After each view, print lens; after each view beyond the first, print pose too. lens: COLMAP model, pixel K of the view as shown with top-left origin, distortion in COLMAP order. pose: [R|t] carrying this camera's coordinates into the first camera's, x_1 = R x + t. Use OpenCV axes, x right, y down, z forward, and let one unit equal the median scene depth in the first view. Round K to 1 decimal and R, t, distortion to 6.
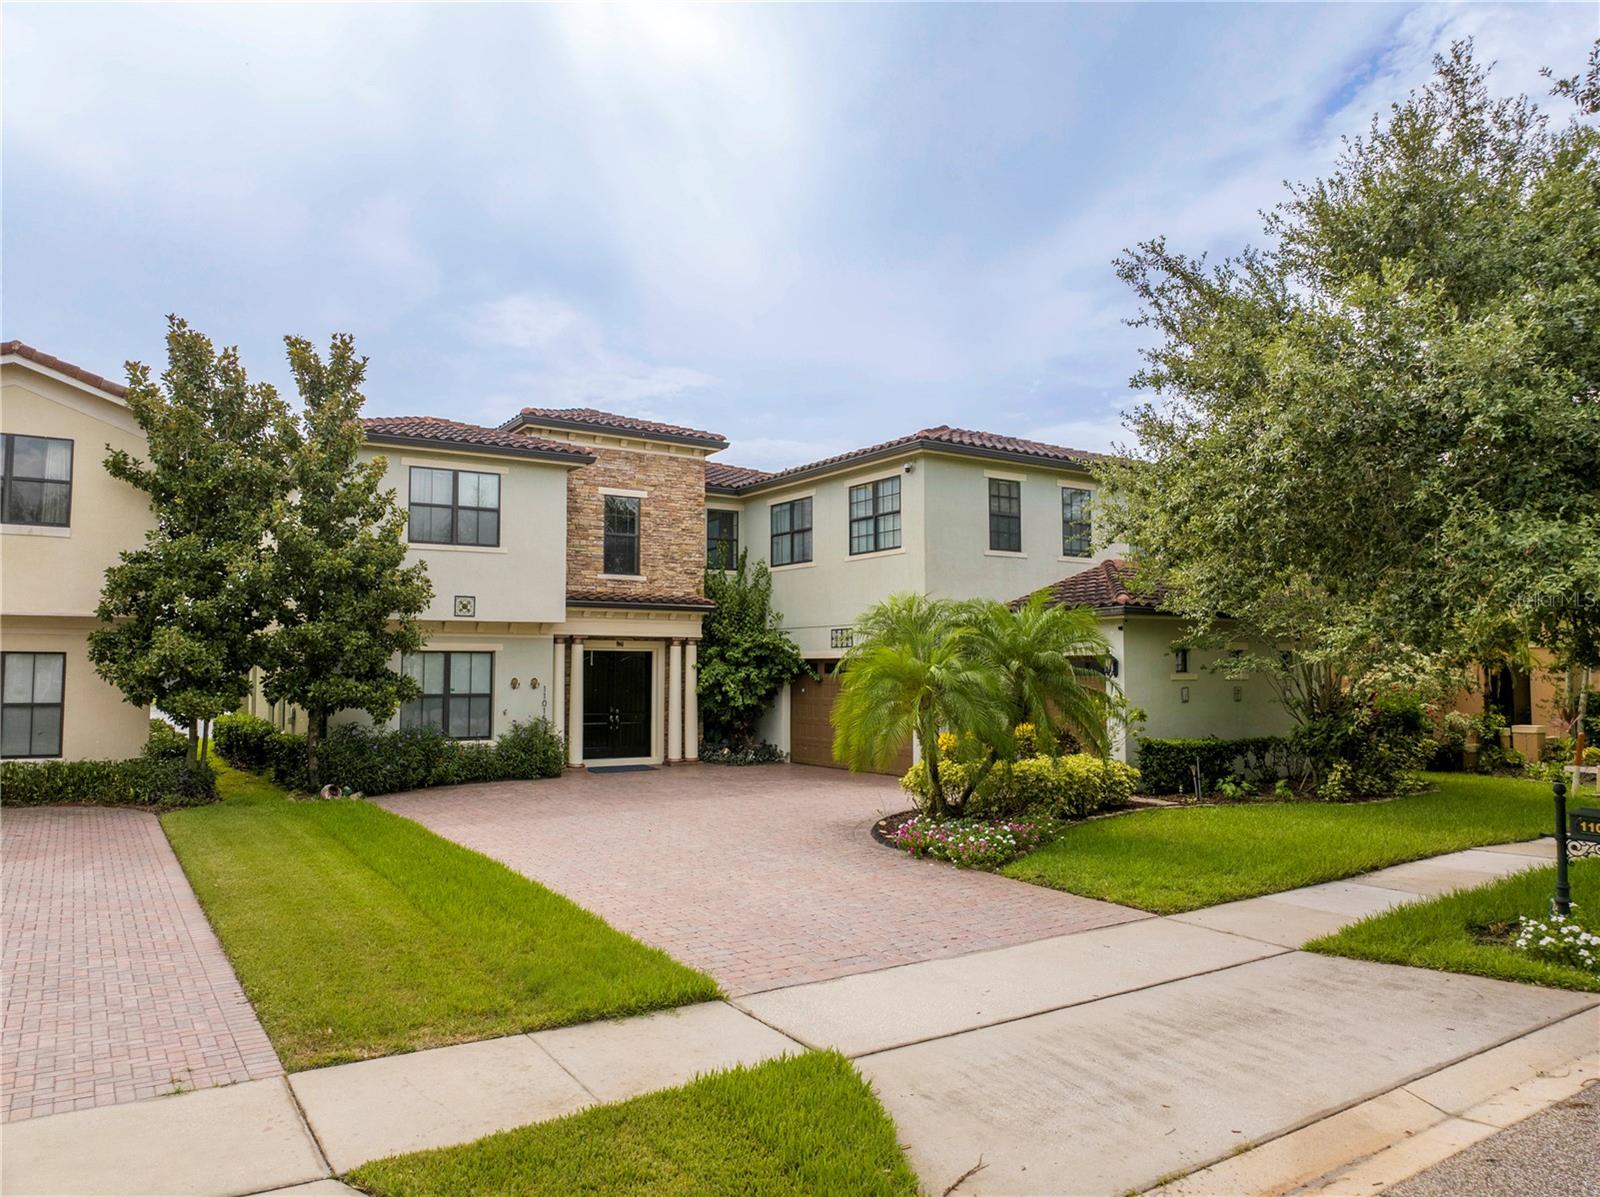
lens RADIAL K [[1126.4, 0, 810.8], [0, 1126.4, 594.9], [0, 0, 1]] dist [-0.044738, 0.010994]
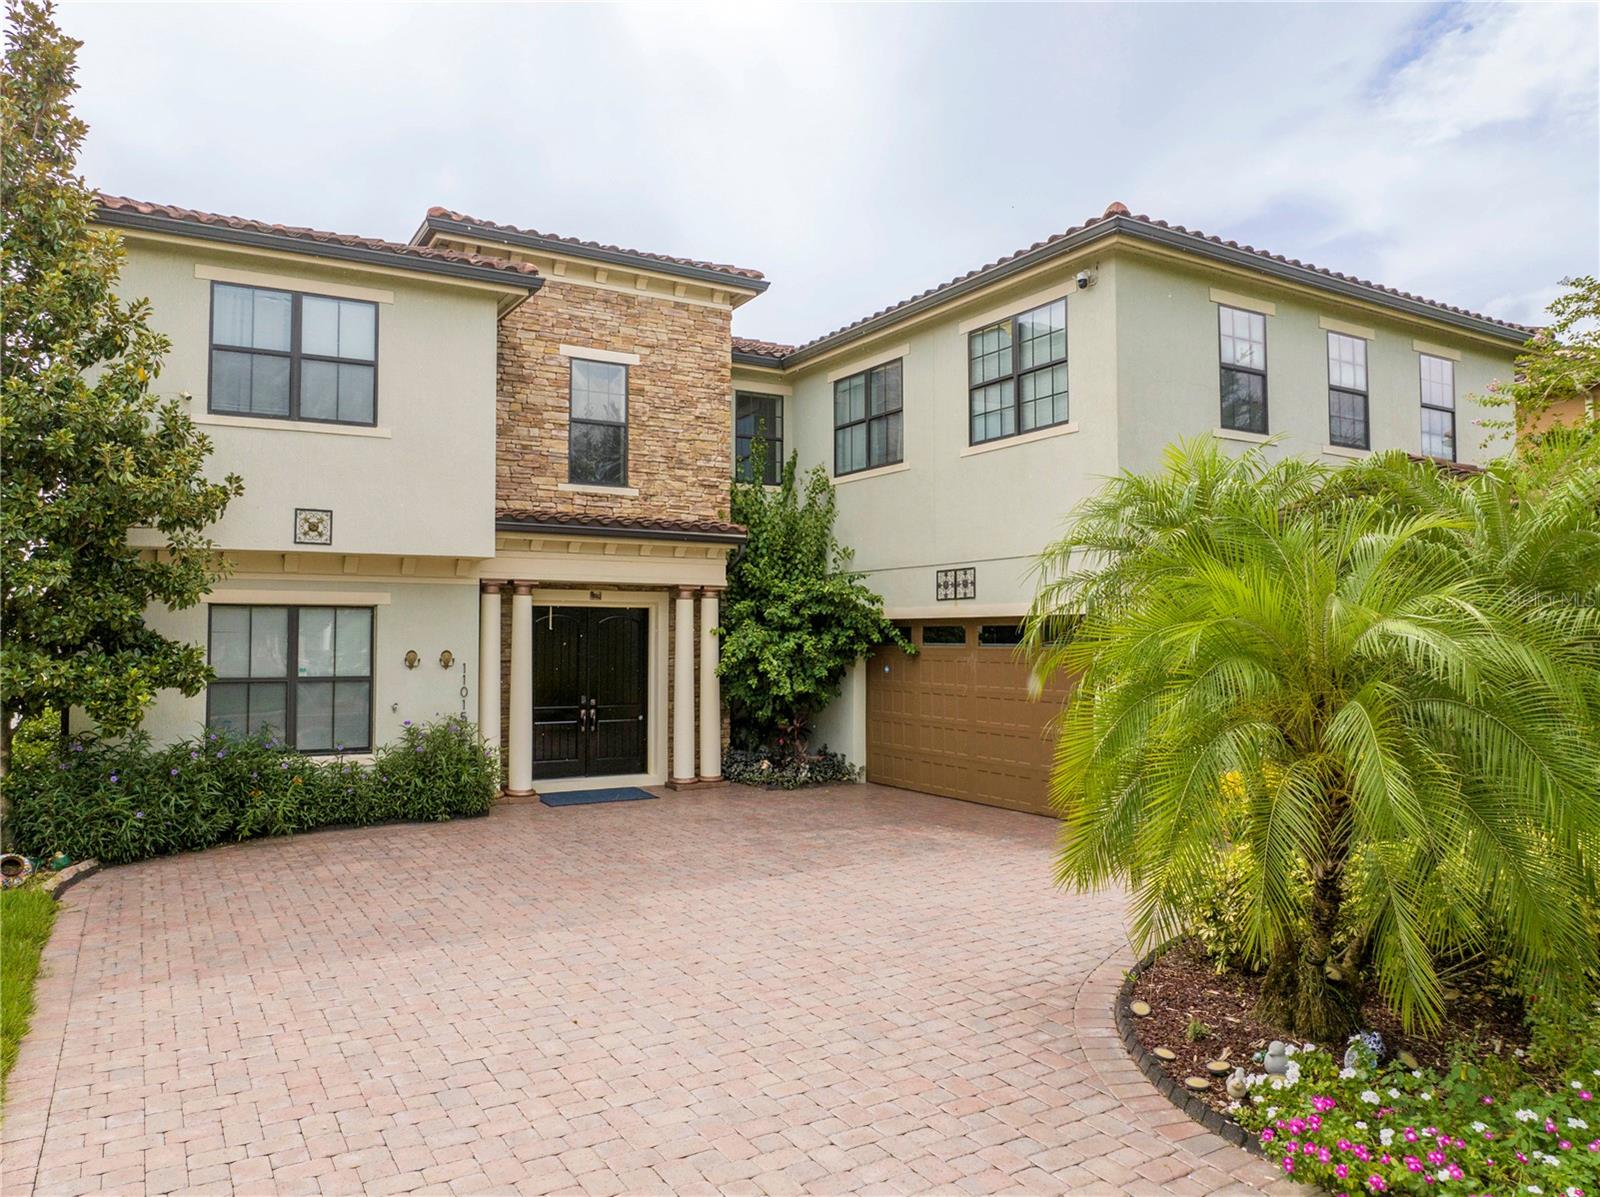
lens RADIAL K [[1126.4, 0, 808.7], [0, 1126.4, 592.0], [0, 0, 1]] dist [-0.044738, 0.010994]
pose [[0.999183, -0.000696, -0.040418, -0.032595], [0.001696, 0.999693, 0.024722, 0.033372], [0.040389, -0.024771, 0.998877, 0.481160]]
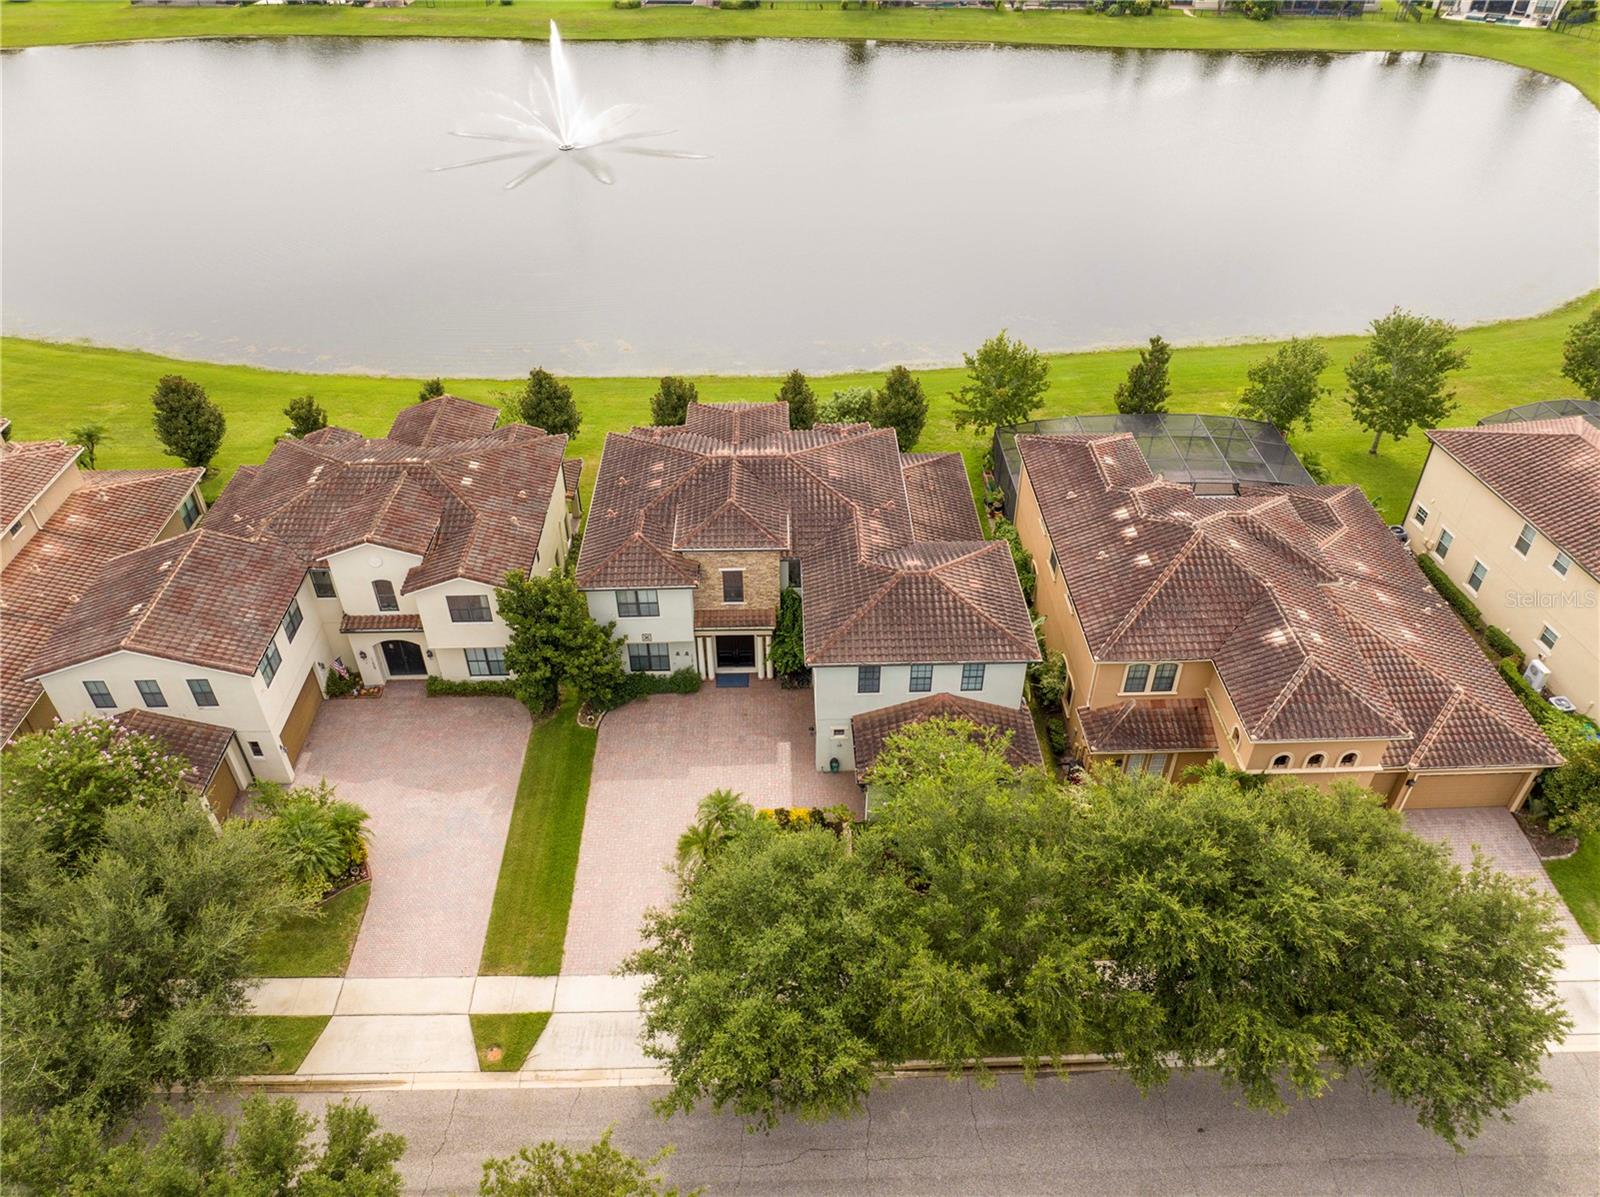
lens RADIAL K [[1126.4, 0, 808.6], [0, 1126.4, 595.0], [0, 0, 1]] dist [-0.044738, 0.010994]
pose [[0.850354, 0.326560, -0.412621, 0.981601], [0.032977, 0.749525, 0.661154, -1.723907], [0.525176, -0.575822, 0.626593, -0.229614]]
